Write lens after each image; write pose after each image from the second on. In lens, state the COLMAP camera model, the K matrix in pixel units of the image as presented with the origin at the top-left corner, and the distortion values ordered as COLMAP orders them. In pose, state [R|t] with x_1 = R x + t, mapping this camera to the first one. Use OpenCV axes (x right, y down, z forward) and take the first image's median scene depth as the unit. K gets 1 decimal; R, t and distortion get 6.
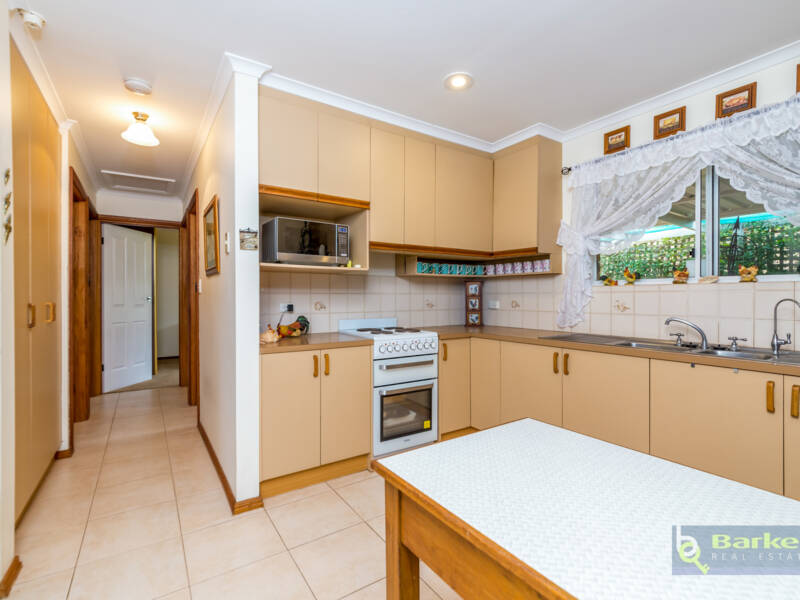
lens RADIAL K [[389.6, 0, 395.9], [0, 389.6, 297.6], [0, 0, 1]] dist [-0.004075, 0.000833]
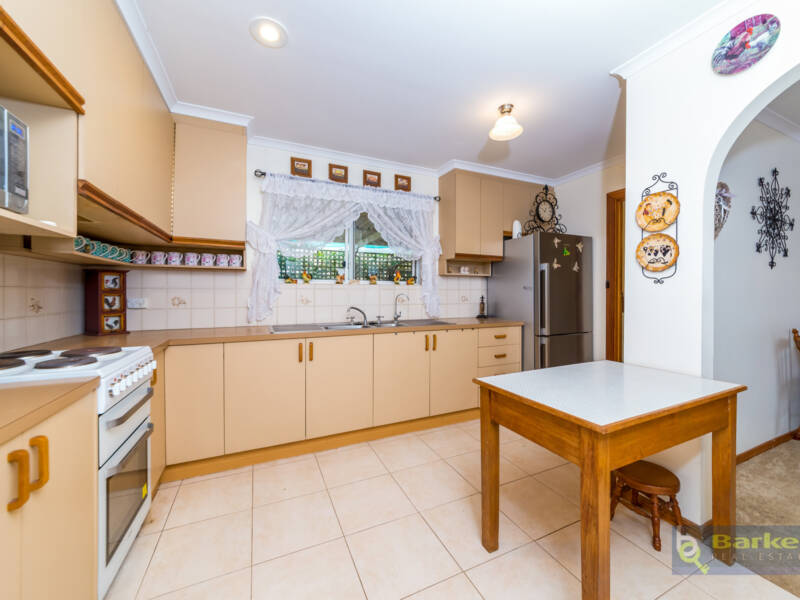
lens RADIAL K [[308.6, 0, 402.3], [0, 308.6, 295.6], [0, 0, 1]] dist [-0.015019, 0.003567]
pose [[0.148656, -0.010268, 0.988836, -0.356586], [0.001721, 0.999947, 0.010124, -0.001637], [-0.988887, 0.000197, 0.148666, 0.521860]]
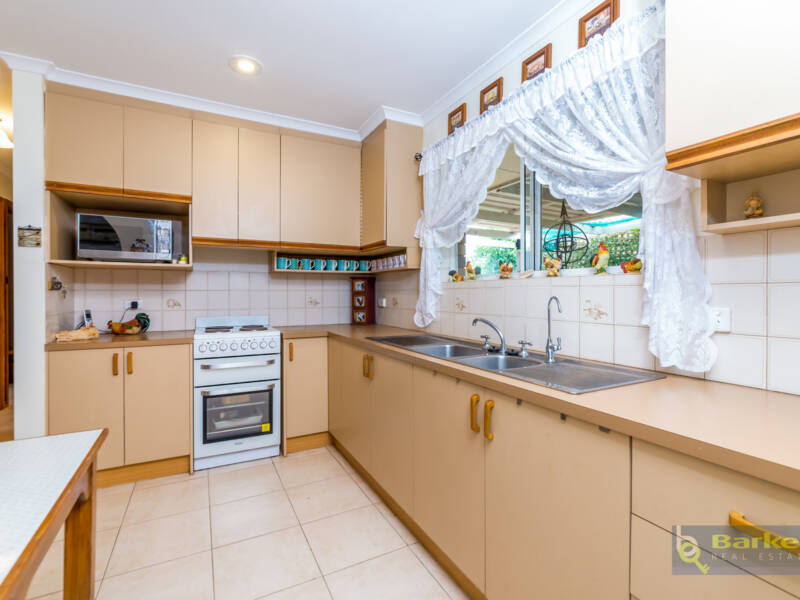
lens RADIAL K [[389.6, 0, 398.1], [0, 389.6, 293.8], [0, 0, 1]] dist [-0.004075, 0.000833]
pose [[0.994519, 0.000375, -0.104556, 0.517111], [-0.000663, 0.999996, -0.002726, 0.000326], [0.104555, 0.002781, 0.994515, 0.084999]]
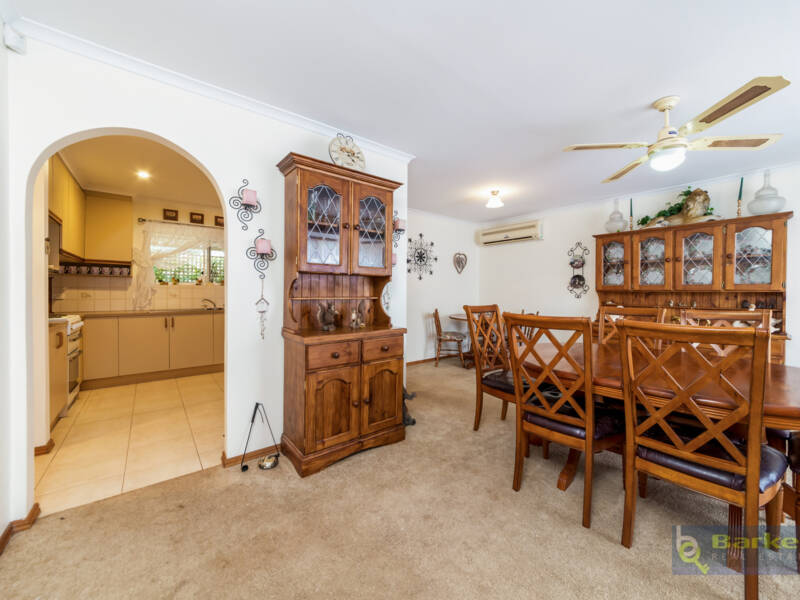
lens RADIAL K [[308.6, 0, 392.8], [0, 308.6, 296.3], [0, 0, 1]] dist [-0.015019, 0.003567]
pose [[-0.084893, -0.014569, 0.996284, -1.139698], [-0.003189, 0.999892, 0.014350, 0.001615], [-0.996385, -0.001959, -0.084931, -0.039974]]
